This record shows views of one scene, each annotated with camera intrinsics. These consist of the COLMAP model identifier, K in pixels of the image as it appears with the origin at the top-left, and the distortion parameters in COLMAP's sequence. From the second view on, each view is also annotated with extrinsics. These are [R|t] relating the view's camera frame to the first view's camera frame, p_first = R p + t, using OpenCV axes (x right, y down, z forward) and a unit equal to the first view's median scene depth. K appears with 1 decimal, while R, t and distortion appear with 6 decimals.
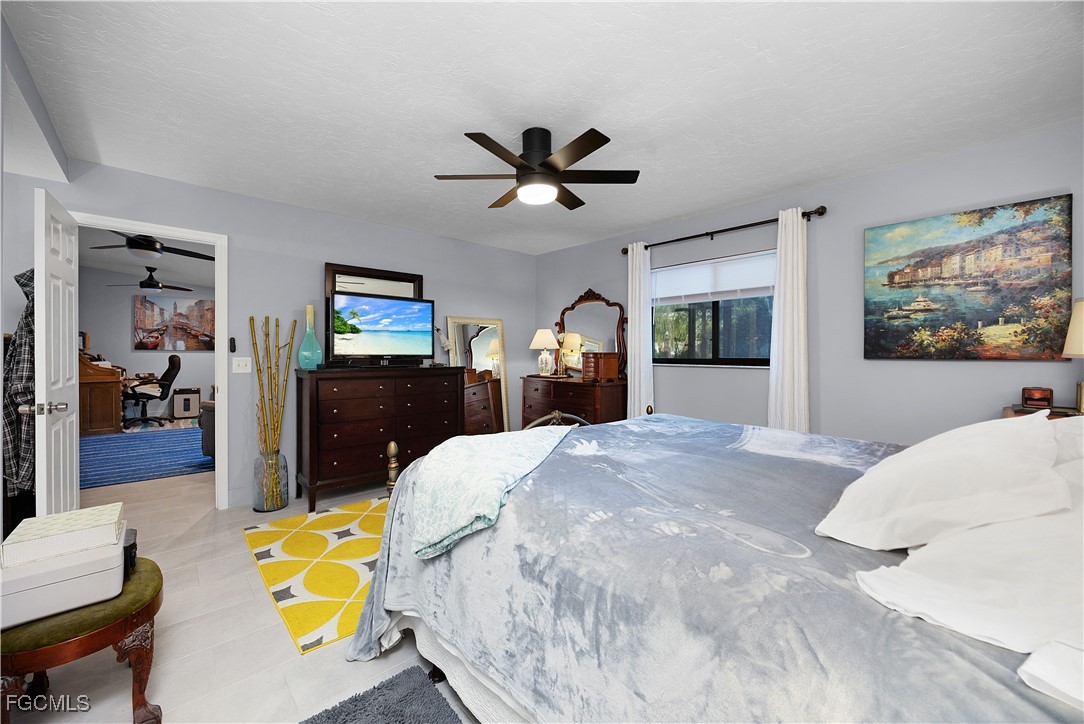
lens RADIAL K [[417.8, 0, 542.3], [0, 417.8, 353.5], [0, 0, 1]] dist [0.001498, 0.000402]
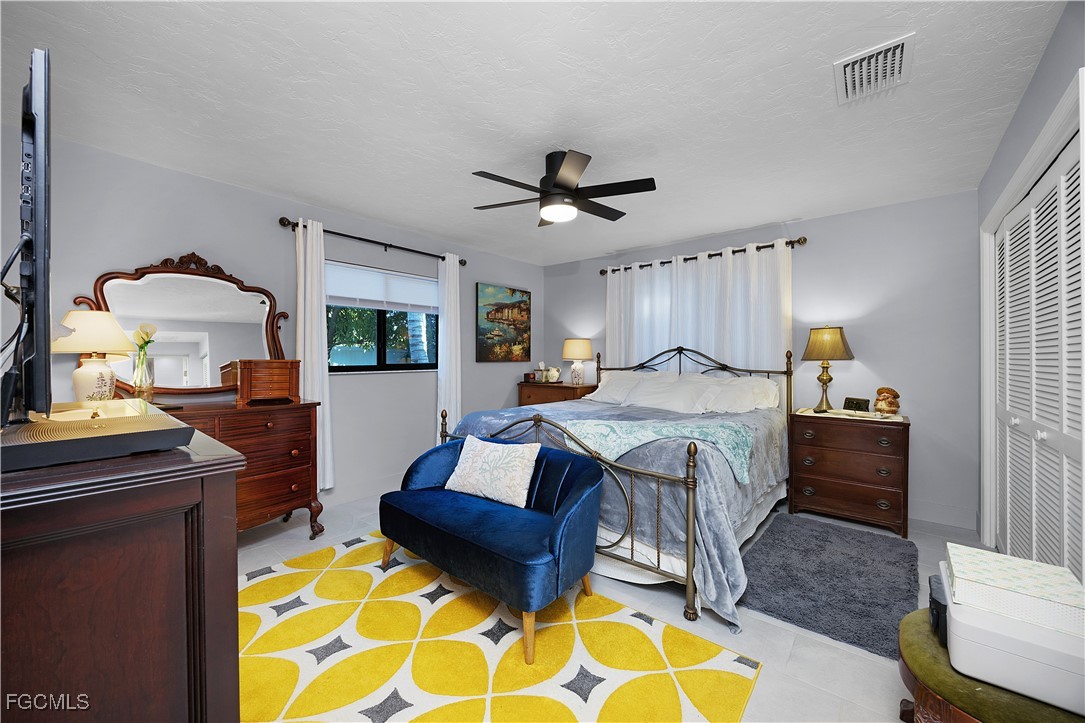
lens RADIAL K [[418.2, 0, 535.6], [0, 418.2, 359.9], [0, 0, 1]] dist [0.001498, 0.000402]
pose [[-0.107969, -0.012036, 0.994081, -0.942102], [0.000690, 0.999926, 0.012182, -0.017562], [-0.994154, 0.002001, -0.107953, 1.028388]]
